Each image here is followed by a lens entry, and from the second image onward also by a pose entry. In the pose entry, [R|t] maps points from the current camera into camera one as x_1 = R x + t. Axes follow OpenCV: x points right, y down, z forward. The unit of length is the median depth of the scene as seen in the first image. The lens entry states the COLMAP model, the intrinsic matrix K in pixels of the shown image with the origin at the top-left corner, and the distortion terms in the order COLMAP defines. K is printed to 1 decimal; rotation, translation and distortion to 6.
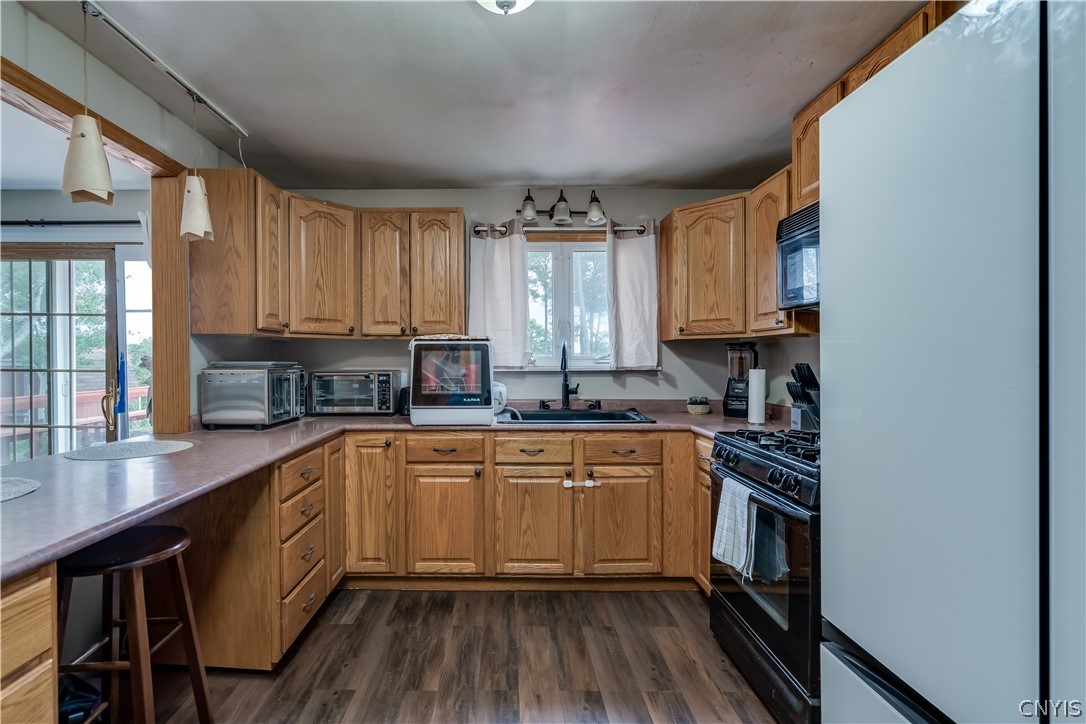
lens RADIAL K [[507.4, 0, 544.5], [0, 507.4, 362.2], [0, 0, 1]] dist [-0.001371, 0.001927]
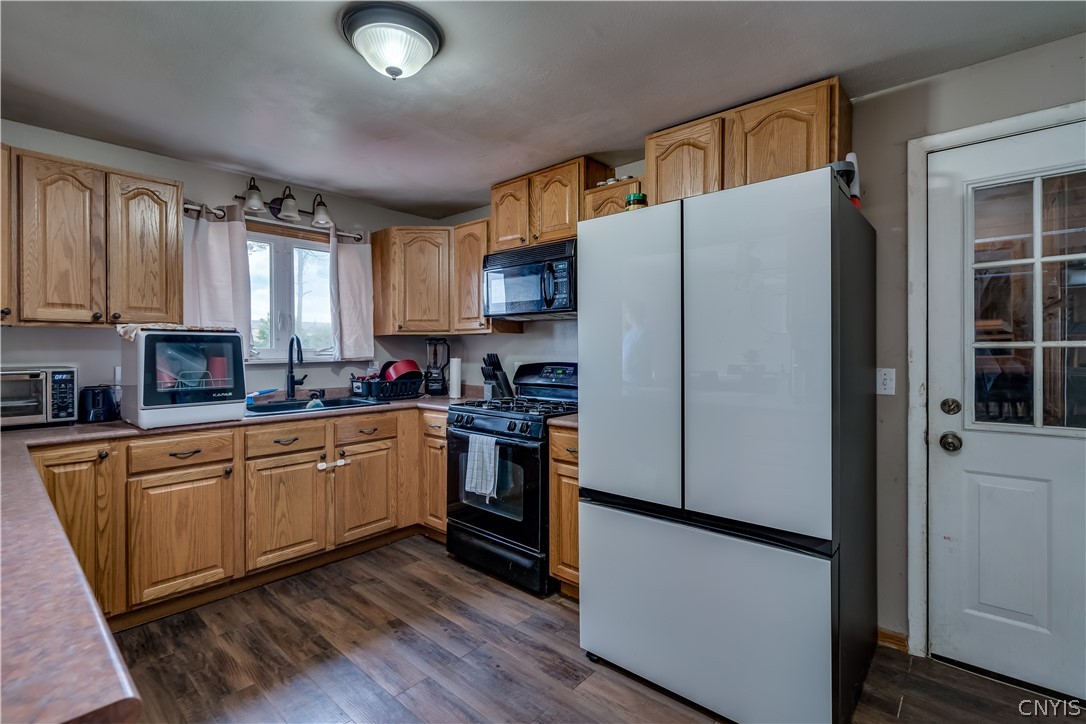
lens RADIAL K [[507.4, 0, 537.6], [0, 507.4, 352.0], [0, 0, 1]] dist [-0.001371, 0.001927]
pose [[0.662249, -0.004894, 0.749268, -0.455145], [0.007129, 0.999975, 0.000231, -0.001727], [-0.749250, 0.005189, 0.662267, -0.064887]]
